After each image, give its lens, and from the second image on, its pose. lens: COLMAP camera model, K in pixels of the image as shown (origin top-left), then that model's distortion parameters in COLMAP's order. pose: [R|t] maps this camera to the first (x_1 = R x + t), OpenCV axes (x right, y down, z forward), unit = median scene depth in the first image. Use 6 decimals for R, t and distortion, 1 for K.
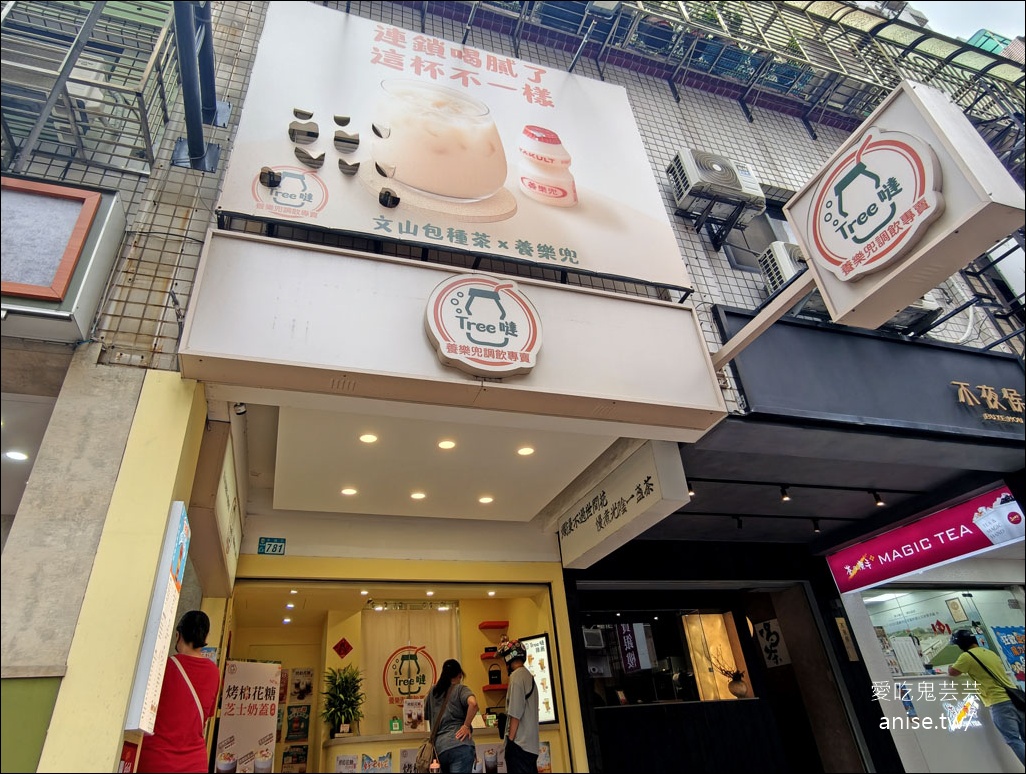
lens RADIAL K [[595.1, 0, 479.8], [0, 595.1, 382.7], [0, 0, 1]] dist [-0.056004, 0.030132]
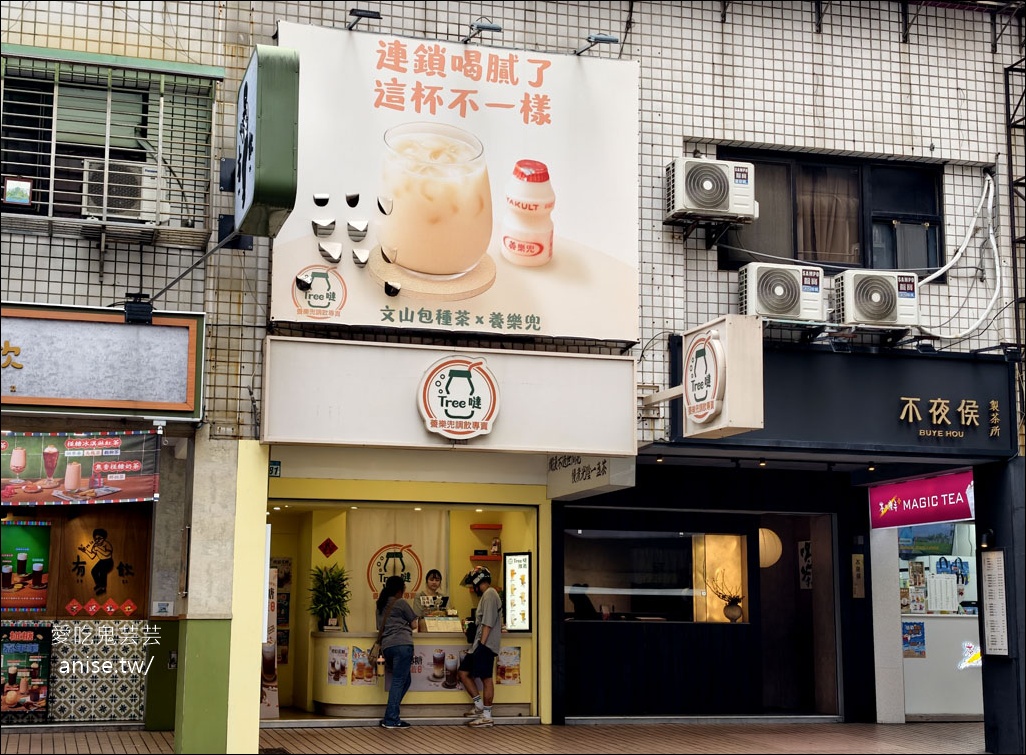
lens RADIAL K [[1487.9, 0, 513.0], [0, 1487.9, 377.5], [0, 0, 1]] dist [0.286981, -1.937984]
pose [[0.997448, 0.068330, -0.020703, 0.166481], [-0.054551, 0.916433, 0.396454, -1.250731], [0.046063, -0.394313, 0.917821, -1.793869]]
